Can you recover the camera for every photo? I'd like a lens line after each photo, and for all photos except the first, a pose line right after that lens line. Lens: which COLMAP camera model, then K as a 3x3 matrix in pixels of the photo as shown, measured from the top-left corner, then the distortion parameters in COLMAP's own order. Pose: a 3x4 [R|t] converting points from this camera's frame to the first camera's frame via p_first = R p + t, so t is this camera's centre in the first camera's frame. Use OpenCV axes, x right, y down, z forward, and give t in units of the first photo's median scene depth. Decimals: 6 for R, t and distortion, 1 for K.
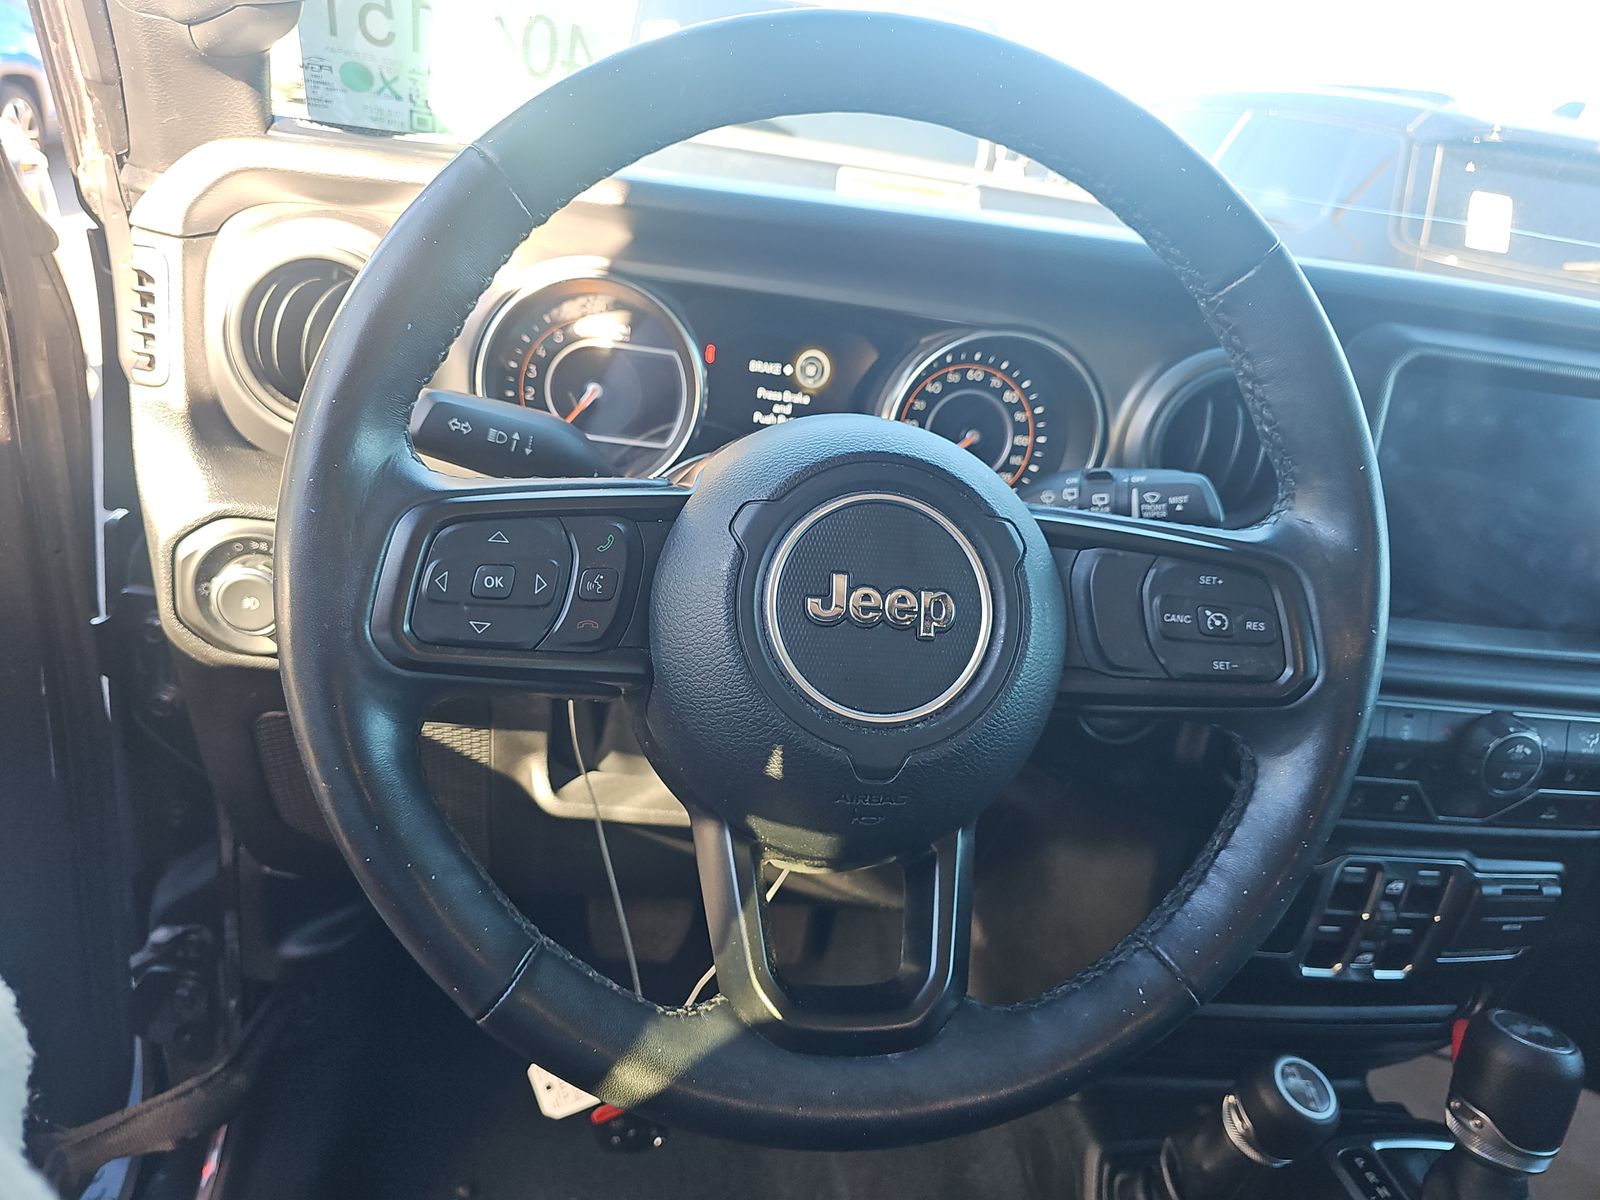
lens RADIAL K [[1097.8, 0, 800.0], [0, 1097.8, 600.0], [0, 0, 1]] dist [0.006293, -0.006163]
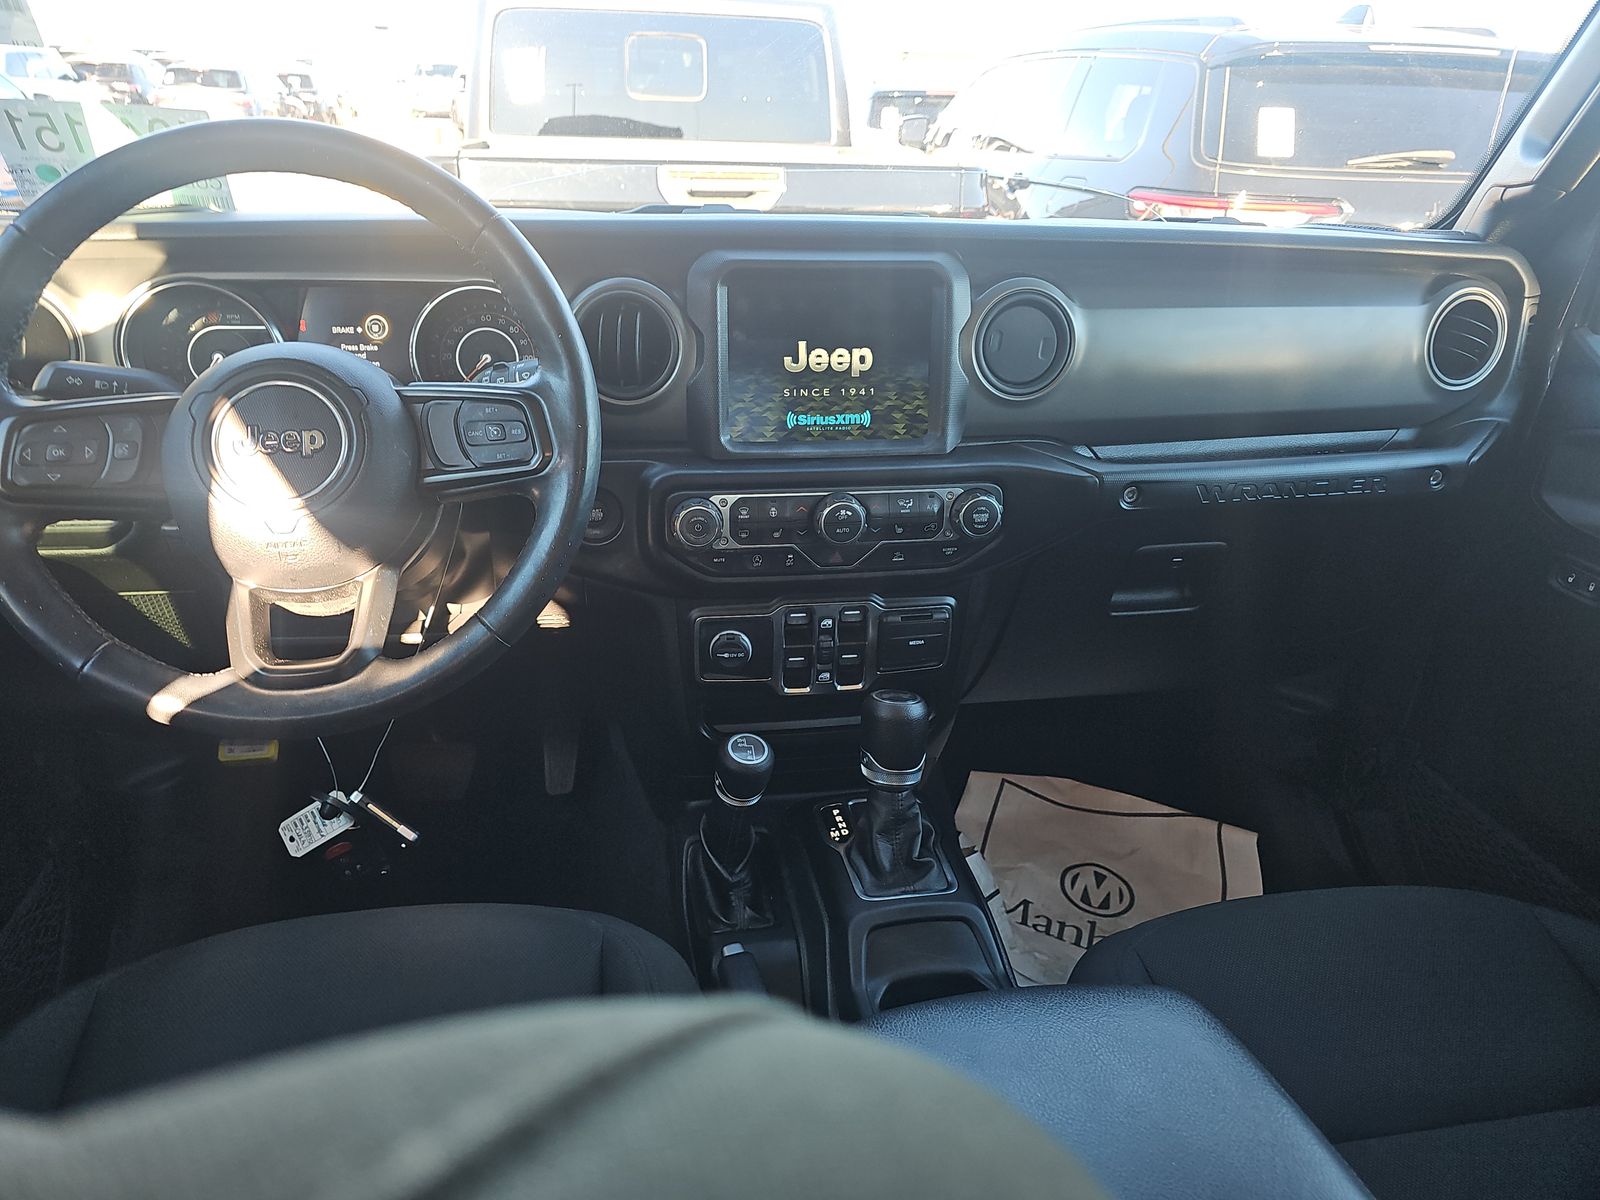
lens RADIAL K [[1065.0, 0, 800.0], [0, 1065.0, 600.0], [0, 0, 1]] dist [0.004716, -0.000634]
pose [[0.991980, -0.126269, -0.005673, 0.554476], [0.126374, 0.991645, 0.025871, 0.200253], [0.002359, -0.026380, 0.999649, -0.484763]]
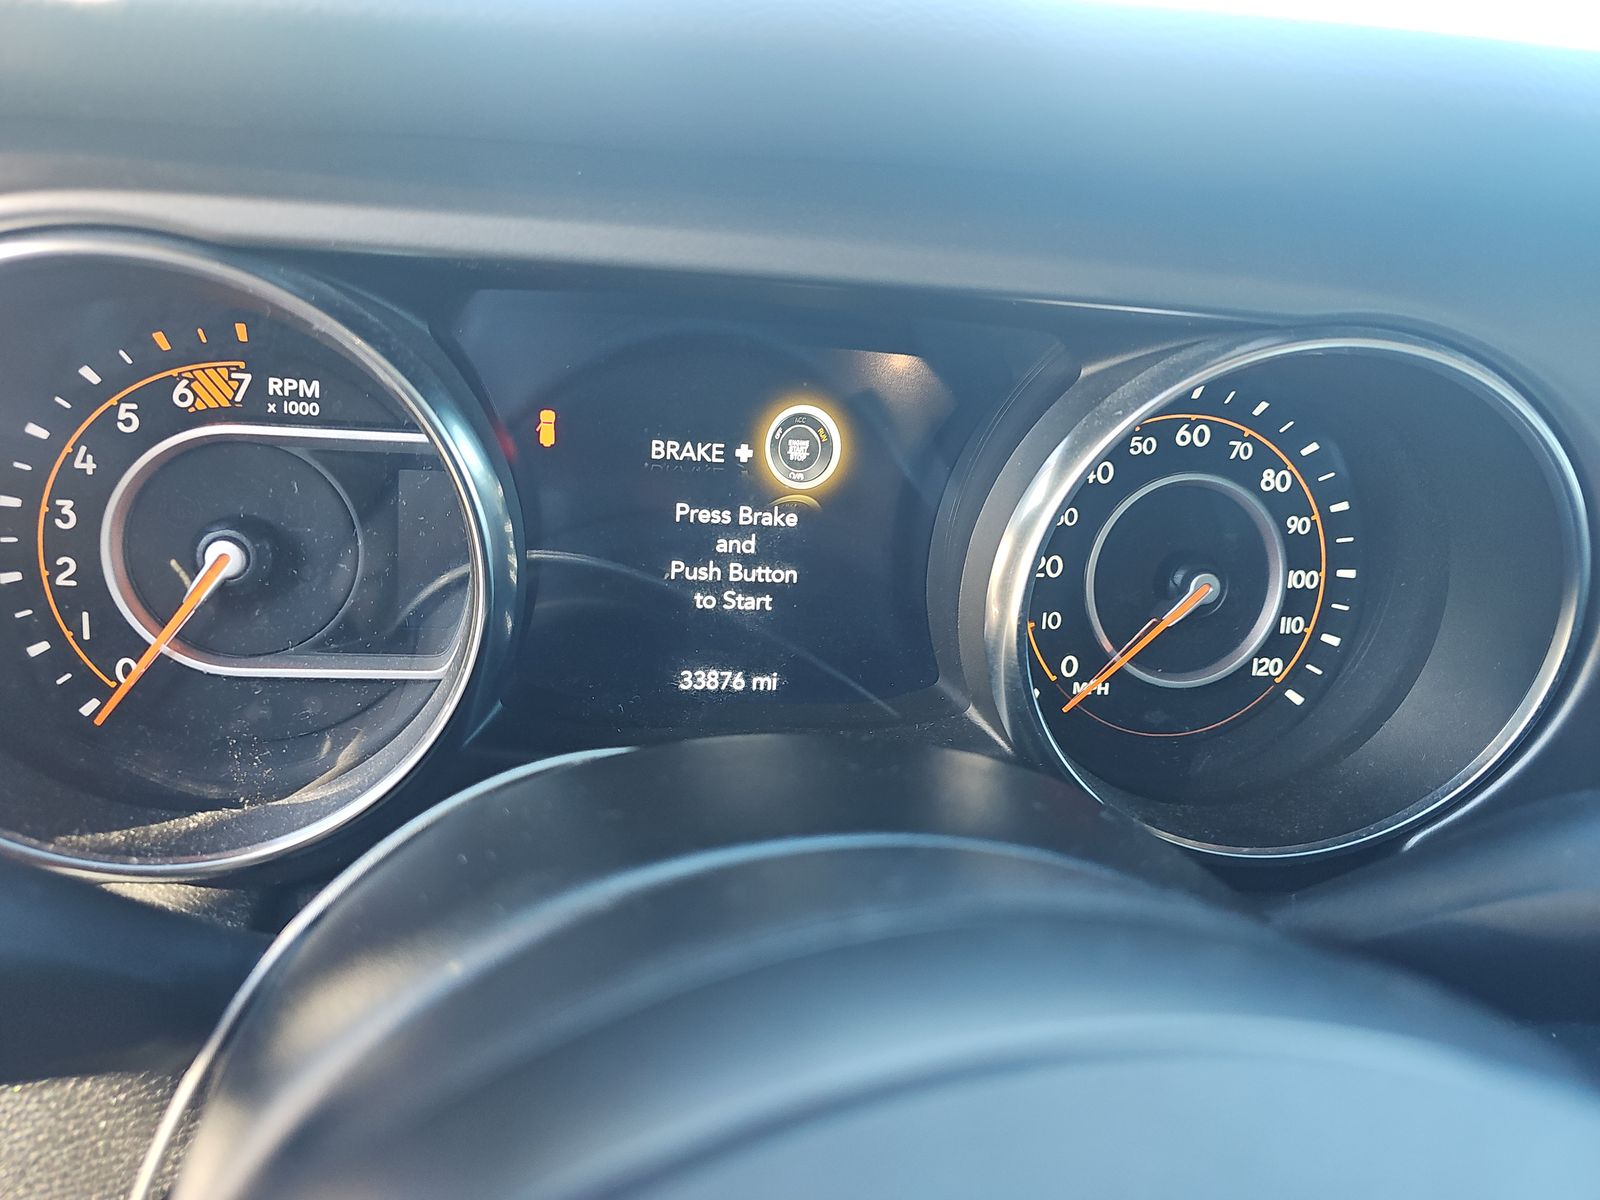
lens RADIAL K [[1062.1, 0, 804.0], [0, 1062.1, 570.2], [0, 0, 1]] dist [-0.005804, -0.002196]
pose [[0.998063, -0.061126, -0.011594, 0.013916], [0.061006, 0.998083, -0.010403, -0.159086], [0.012207, 0.009675, 0.999879, 0.597570]]
